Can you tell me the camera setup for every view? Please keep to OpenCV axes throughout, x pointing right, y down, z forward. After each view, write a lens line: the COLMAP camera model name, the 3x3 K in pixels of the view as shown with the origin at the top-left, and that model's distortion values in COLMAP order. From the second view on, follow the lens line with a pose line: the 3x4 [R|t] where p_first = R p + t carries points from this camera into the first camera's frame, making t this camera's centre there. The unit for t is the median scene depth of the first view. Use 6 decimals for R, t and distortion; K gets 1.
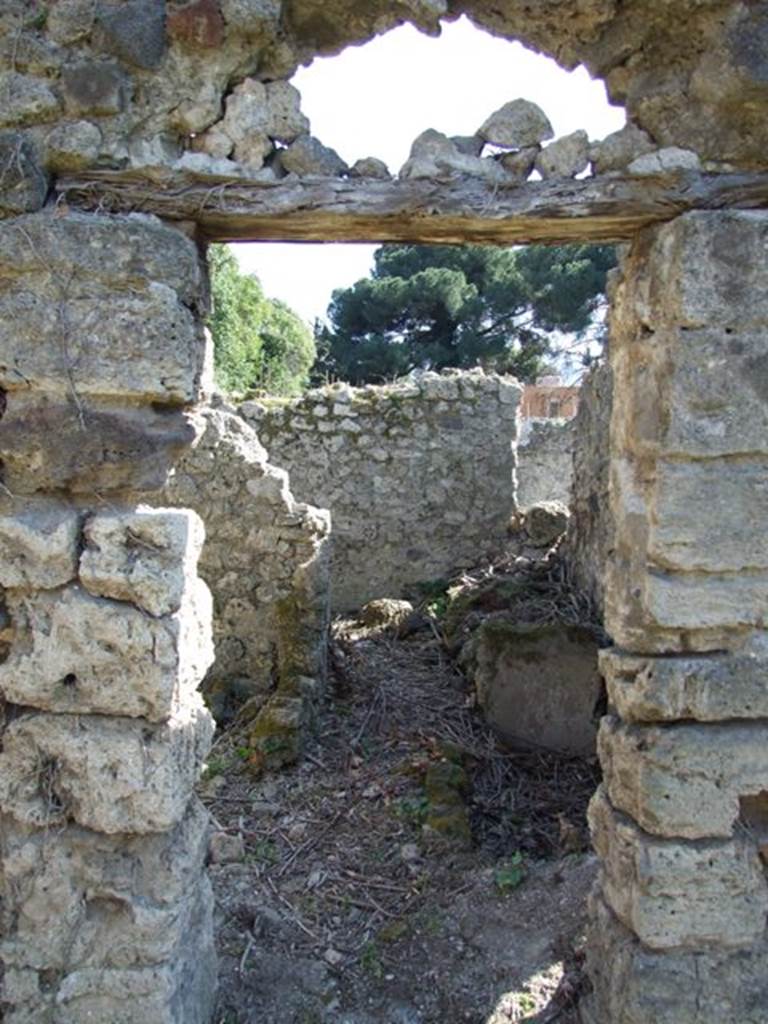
lens RADIAL K [[842.2, 0, 384.0], [0, 842.2, 512.0], [0, 0, 1]] dist [-0.069896, 0.069712]
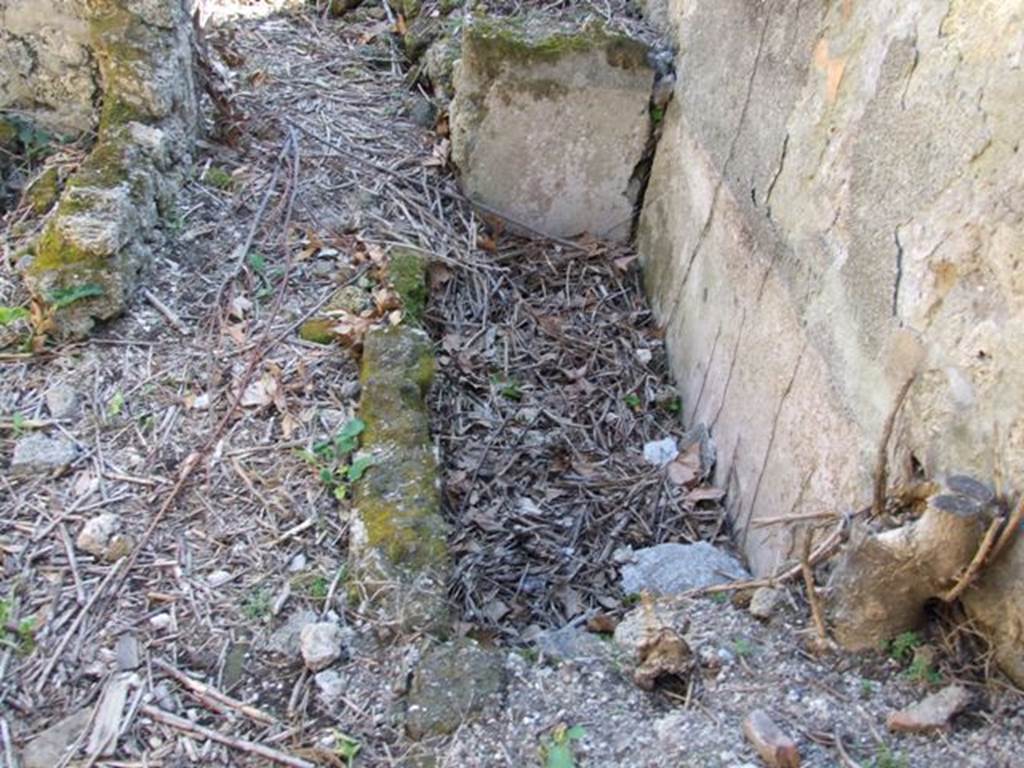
lens RADIAL K [[842.2, 0, 498.6], [0, 842.2, 385.3], [0, 0, 1]] dist [-0.069896, 0.069712]
pose [[0.983216, -0.030091, 0.179946, 0.030895], [-0.079160, 0.818268, 0.569361, 0.008271], [-0.164377, -0.574049, 0.802152, 0.428931]]
